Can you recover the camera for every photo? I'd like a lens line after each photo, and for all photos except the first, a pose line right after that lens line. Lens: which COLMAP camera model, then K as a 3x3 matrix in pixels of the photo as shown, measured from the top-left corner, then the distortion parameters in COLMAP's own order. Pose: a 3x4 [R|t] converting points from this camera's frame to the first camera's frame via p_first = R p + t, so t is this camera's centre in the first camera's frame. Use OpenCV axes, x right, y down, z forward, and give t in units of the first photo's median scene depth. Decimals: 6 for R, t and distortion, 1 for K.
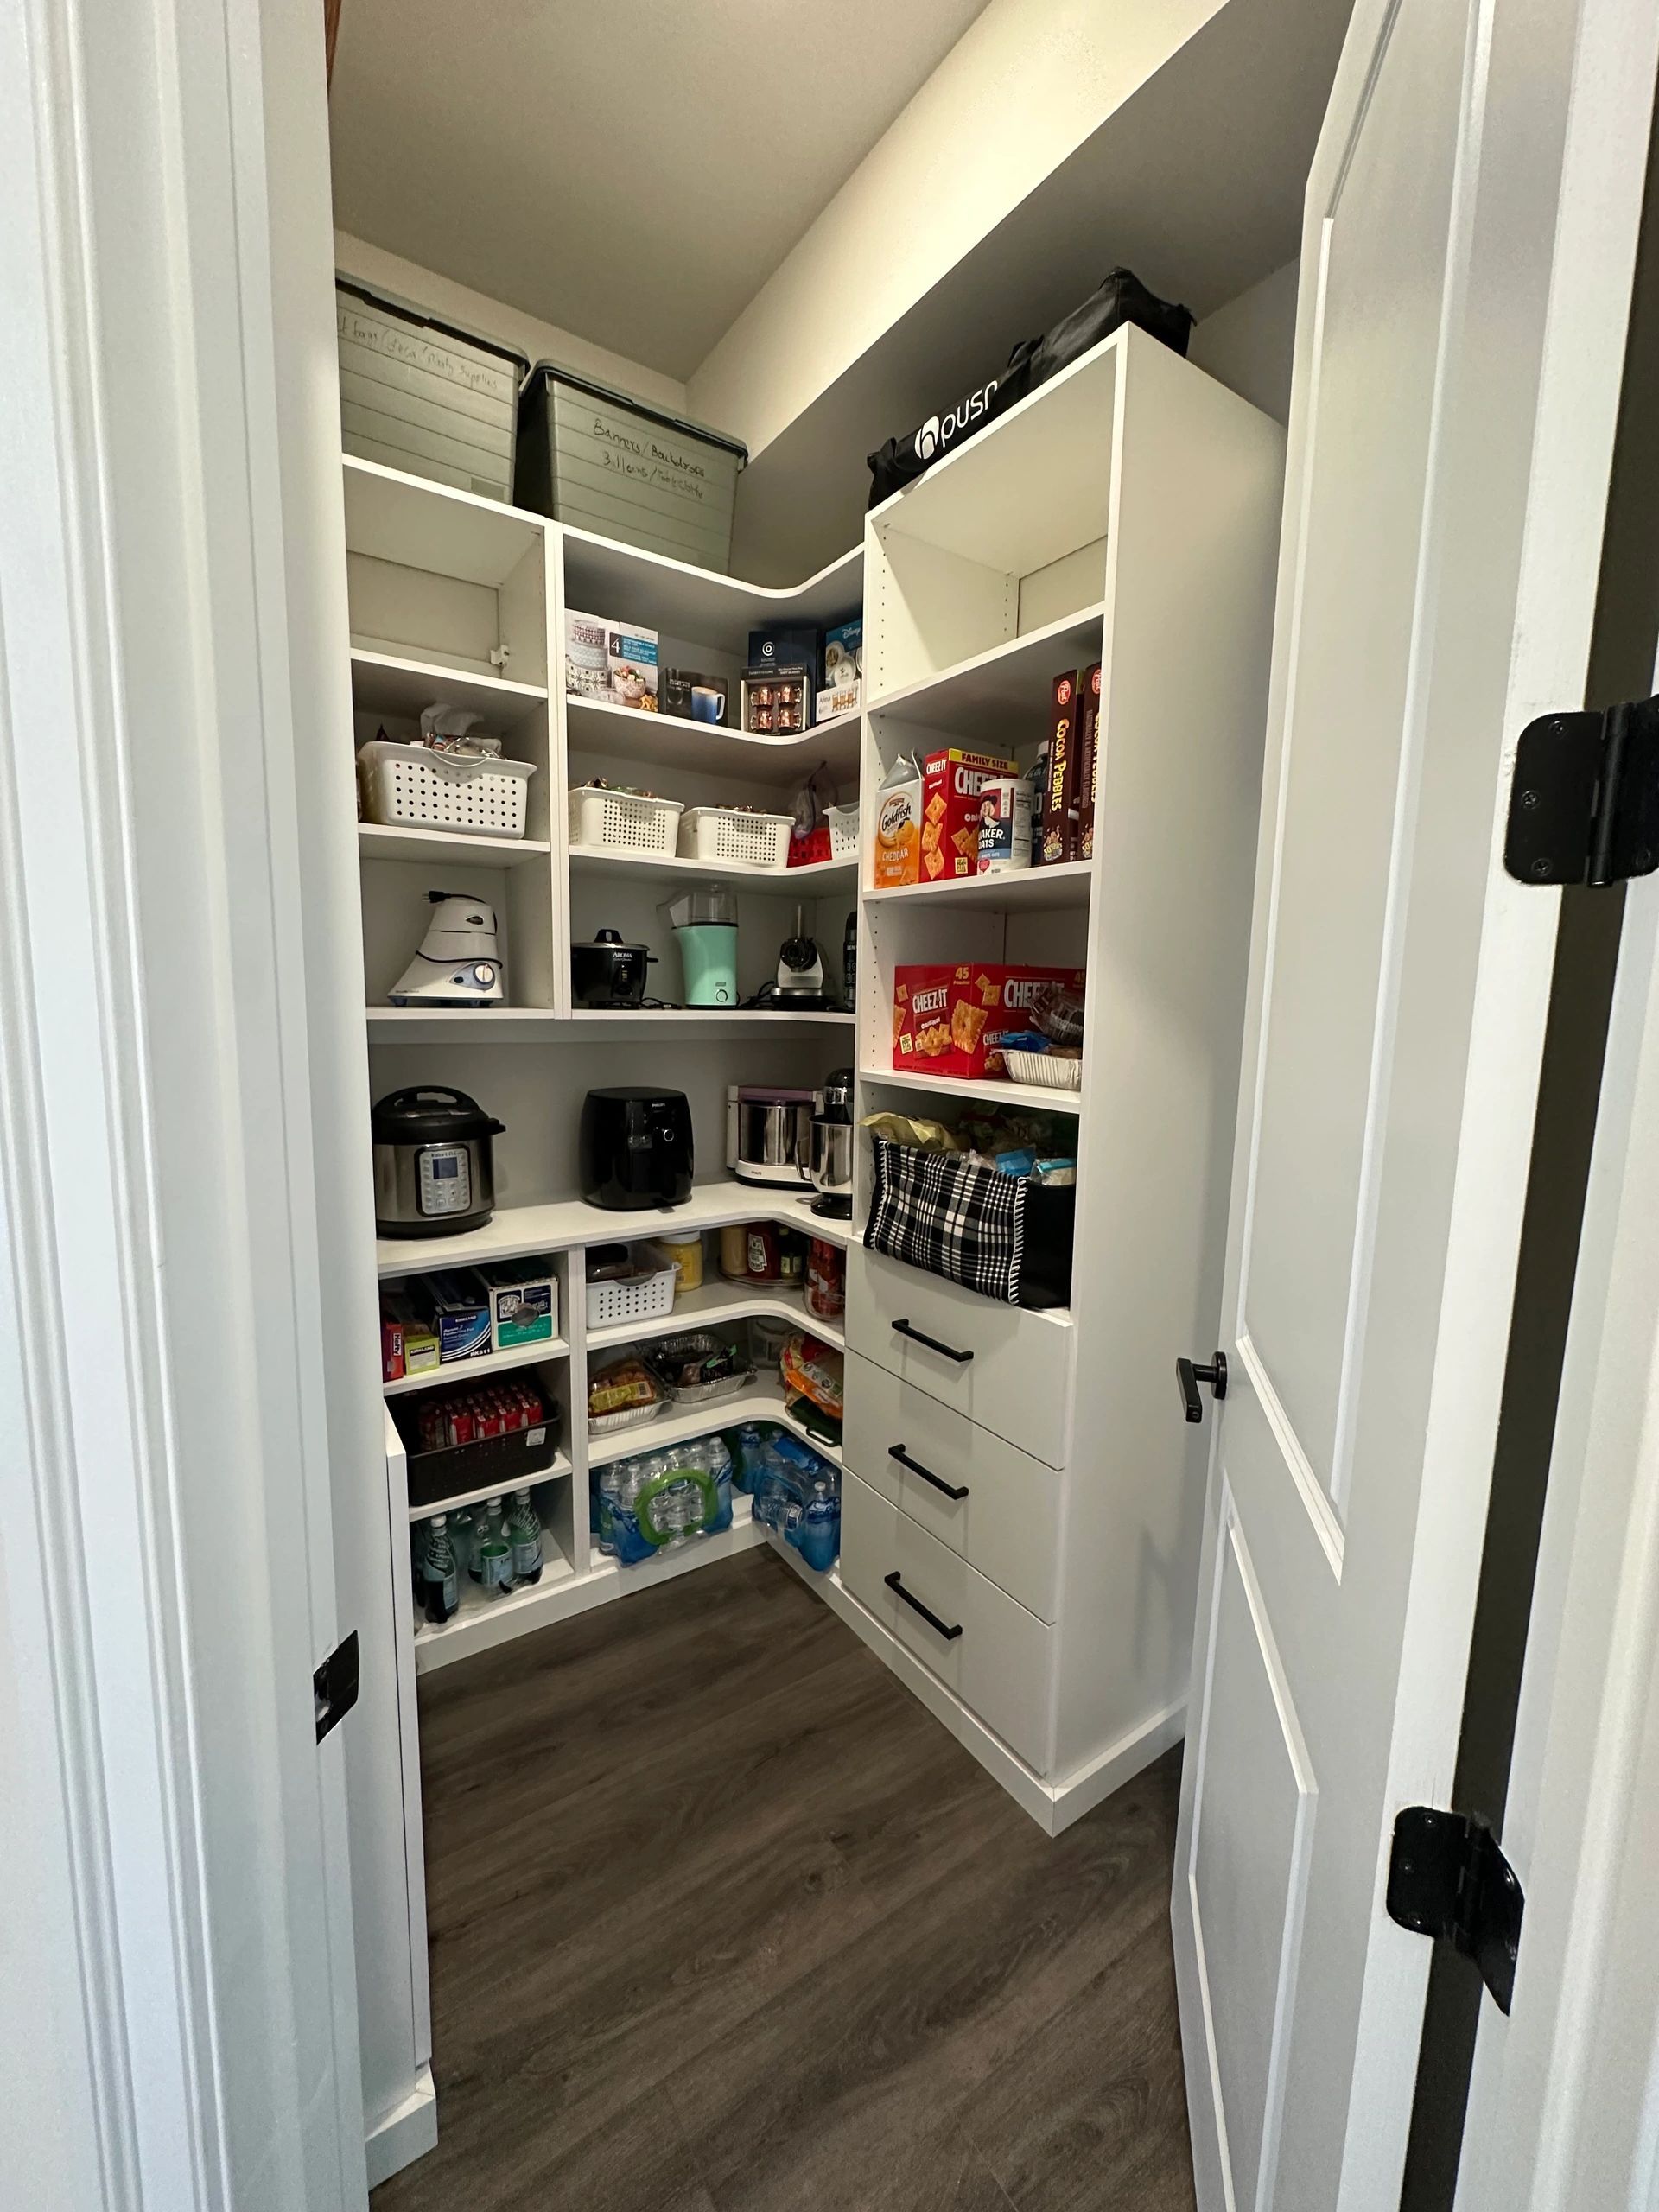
lens RADIAL K [[883.3, 0, 832.2], [0, 883.3, 1104.0], [0, 0, 1]] dist [-0.004429, 0.000488]
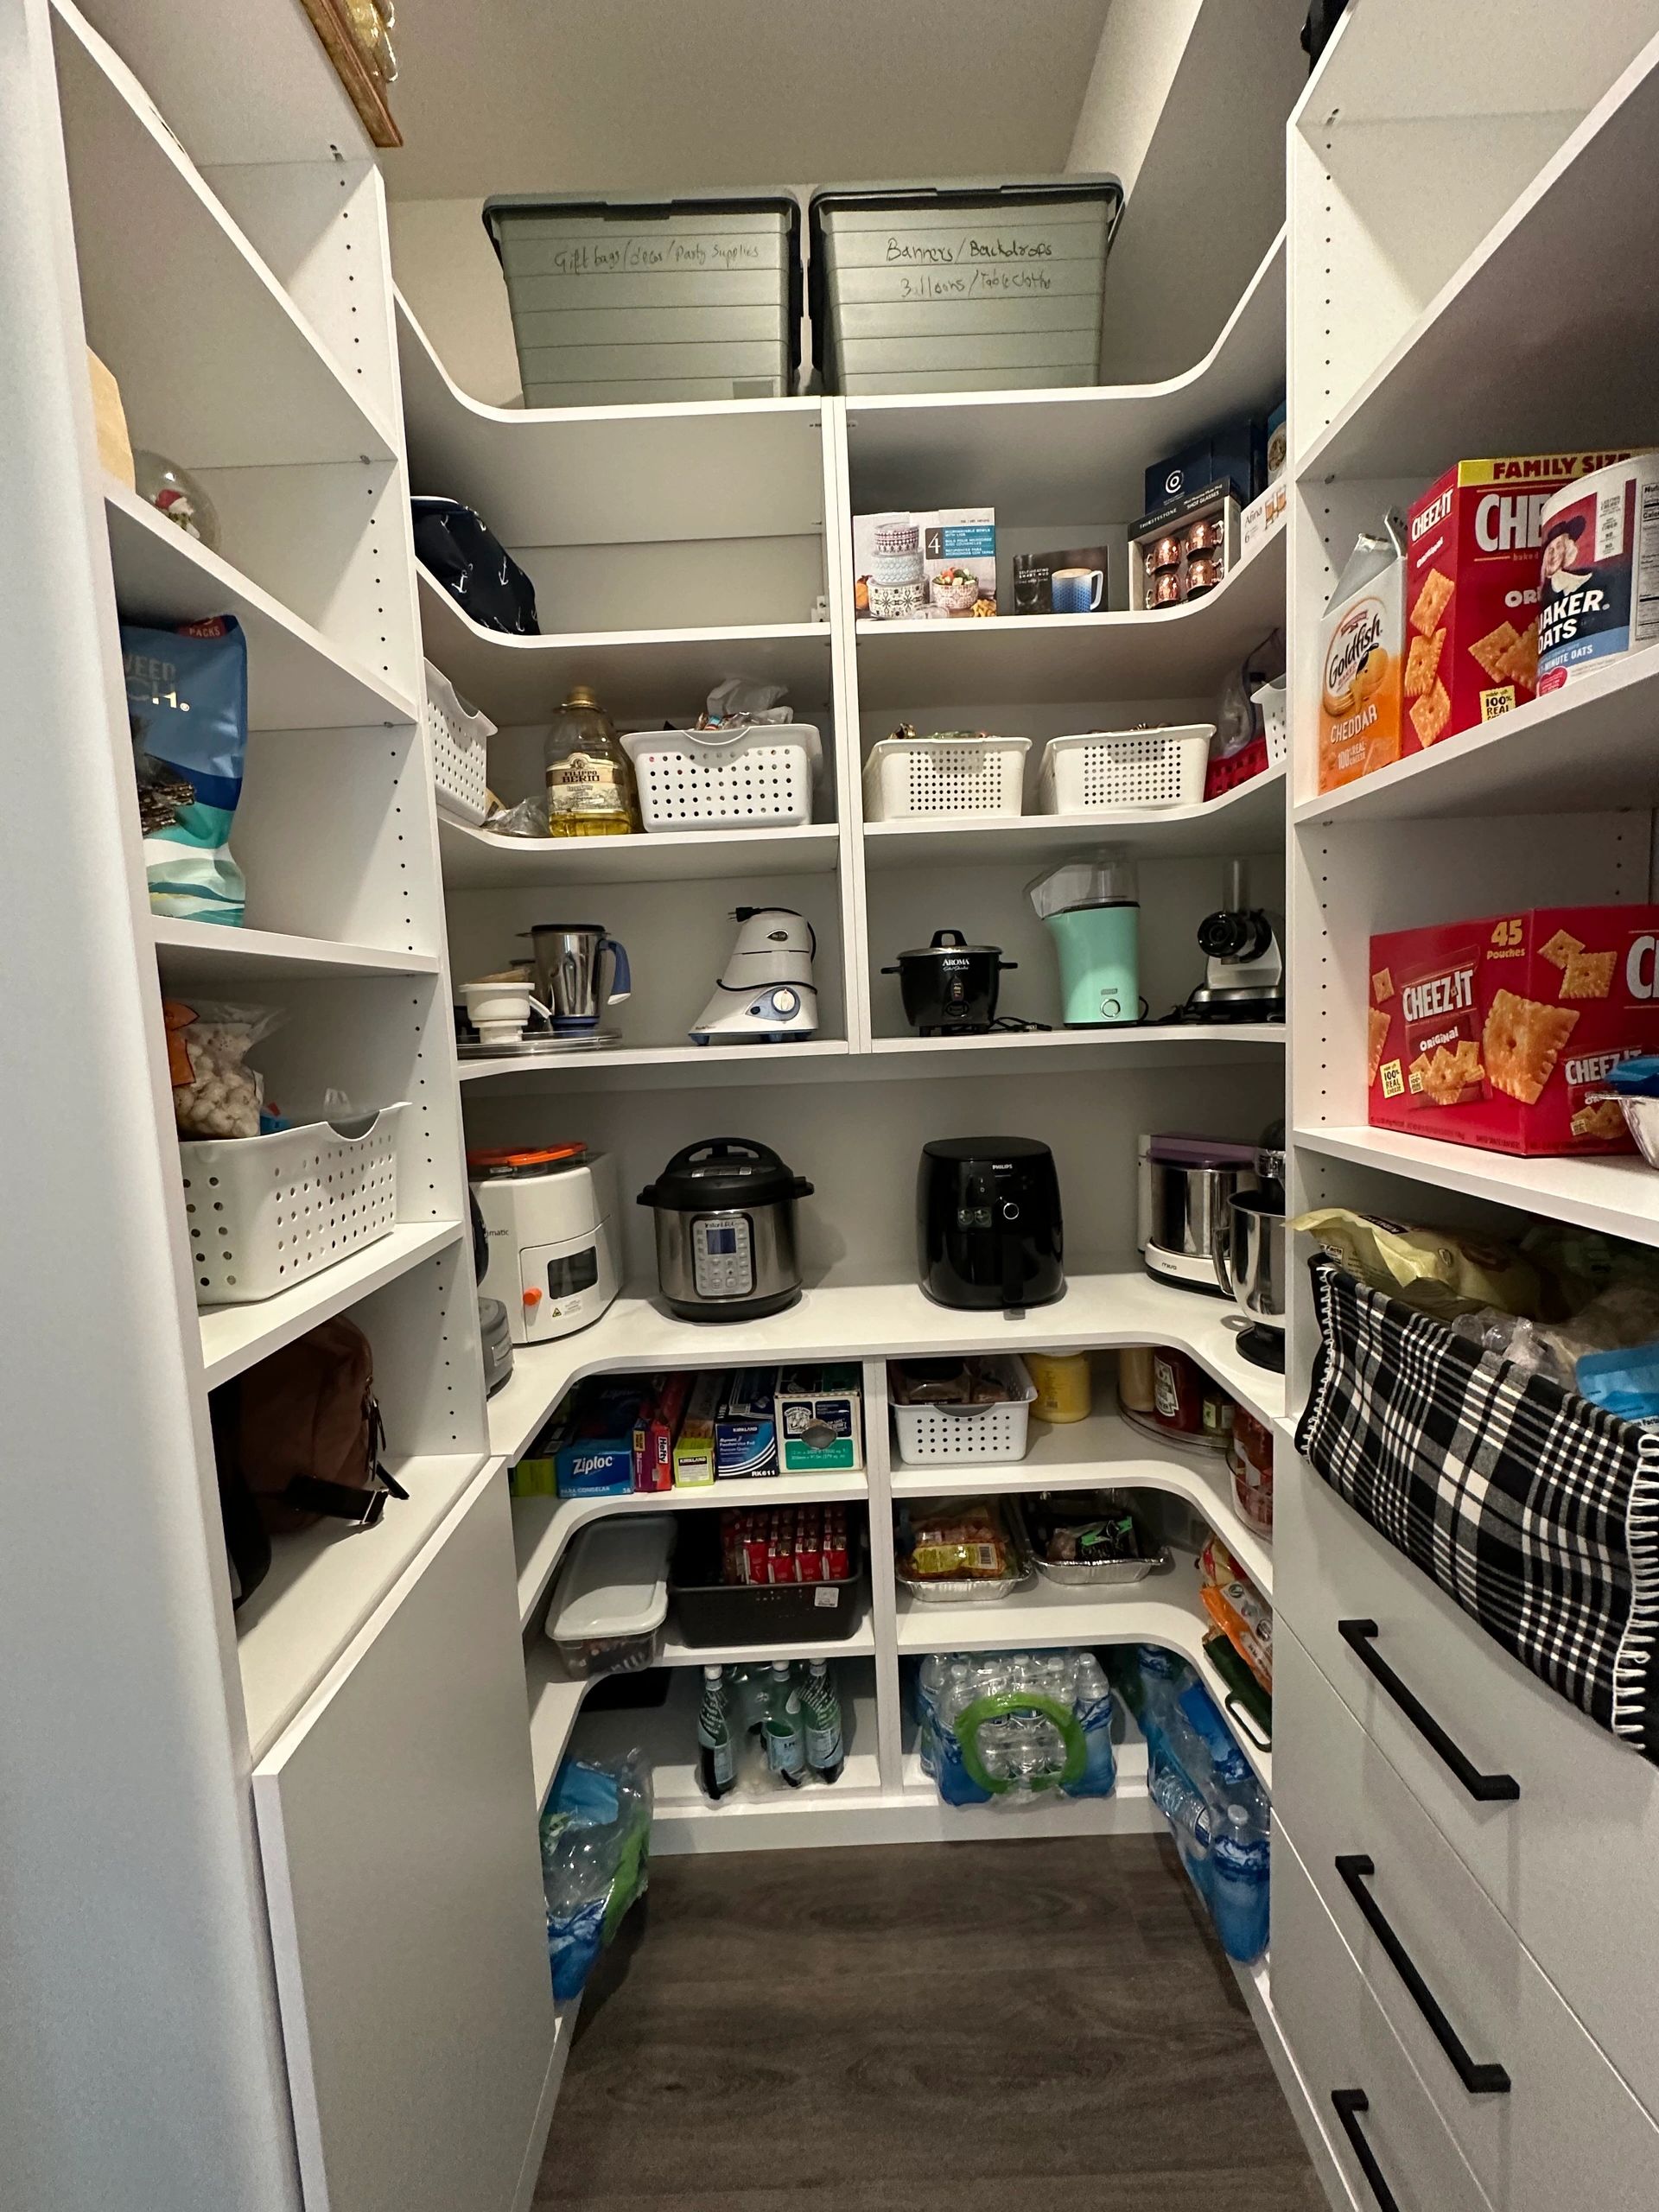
lens RADIAL K [[883.3, 0, 832.2], [0, 883.3, 1104.0], [0, 0, 1]] dist [-0.004429, 0.000488]
pose [[0.823012, -0.000676, -0.568024, 0.105915], [-0.009189, 0.999853, -0.014504, -0.041687], [0.567950, 0.017156, 0.822884, 0.364698]]
